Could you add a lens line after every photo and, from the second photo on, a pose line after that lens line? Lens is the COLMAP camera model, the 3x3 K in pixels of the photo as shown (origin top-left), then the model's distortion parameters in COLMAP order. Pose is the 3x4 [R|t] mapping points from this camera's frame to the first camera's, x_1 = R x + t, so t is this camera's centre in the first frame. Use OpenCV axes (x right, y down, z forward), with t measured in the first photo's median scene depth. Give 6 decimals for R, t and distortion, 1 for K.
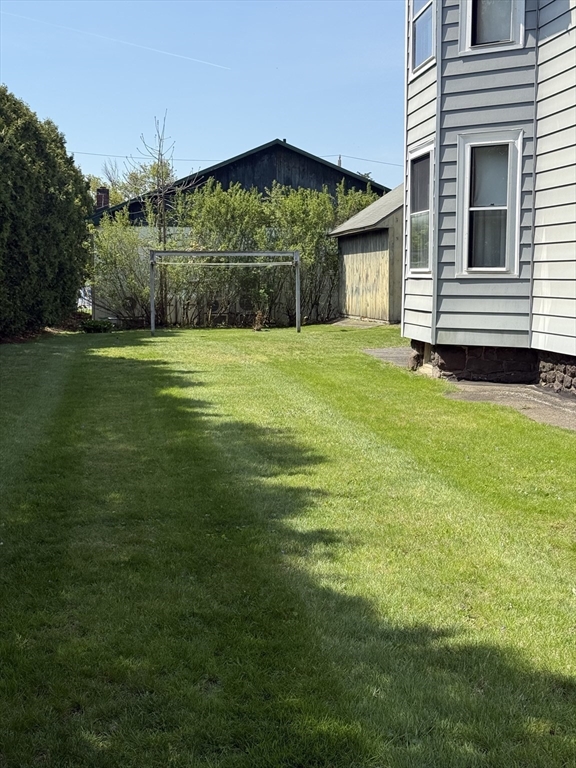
lens RADIAL K [[1167.1, 0, 288.0], [0, 1167.1, 384.0], [0, 0, 1]] dist [0.119073, -0.013572]
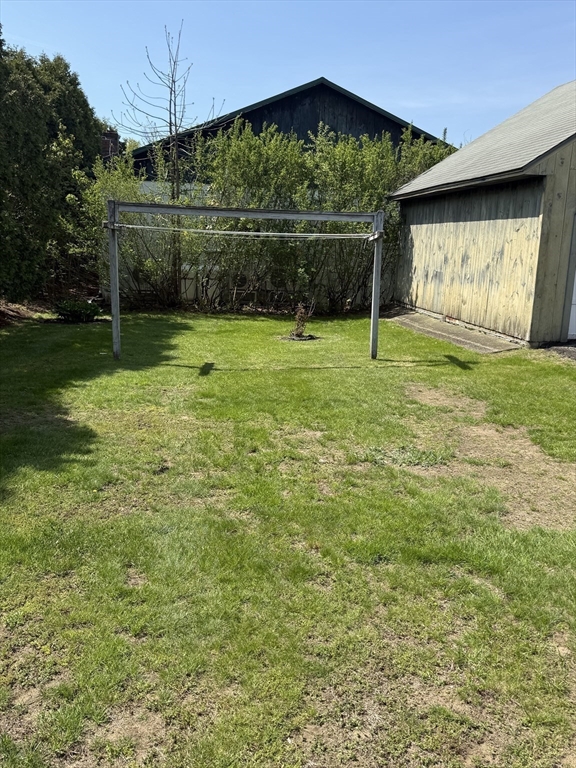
lens RADIAL K [[690.0, 0, 288.0], [0, 690.0, 384.0], [0, 0, 1]] dist [0.201789, -0.389371]
pose [[0.999352, 0.035756, -0.004169, -0.025376], [-0.035048, 0.992859, 0.114030, -0.055331], [0.008216, -0.113810, 0.993469, 0.523445]]
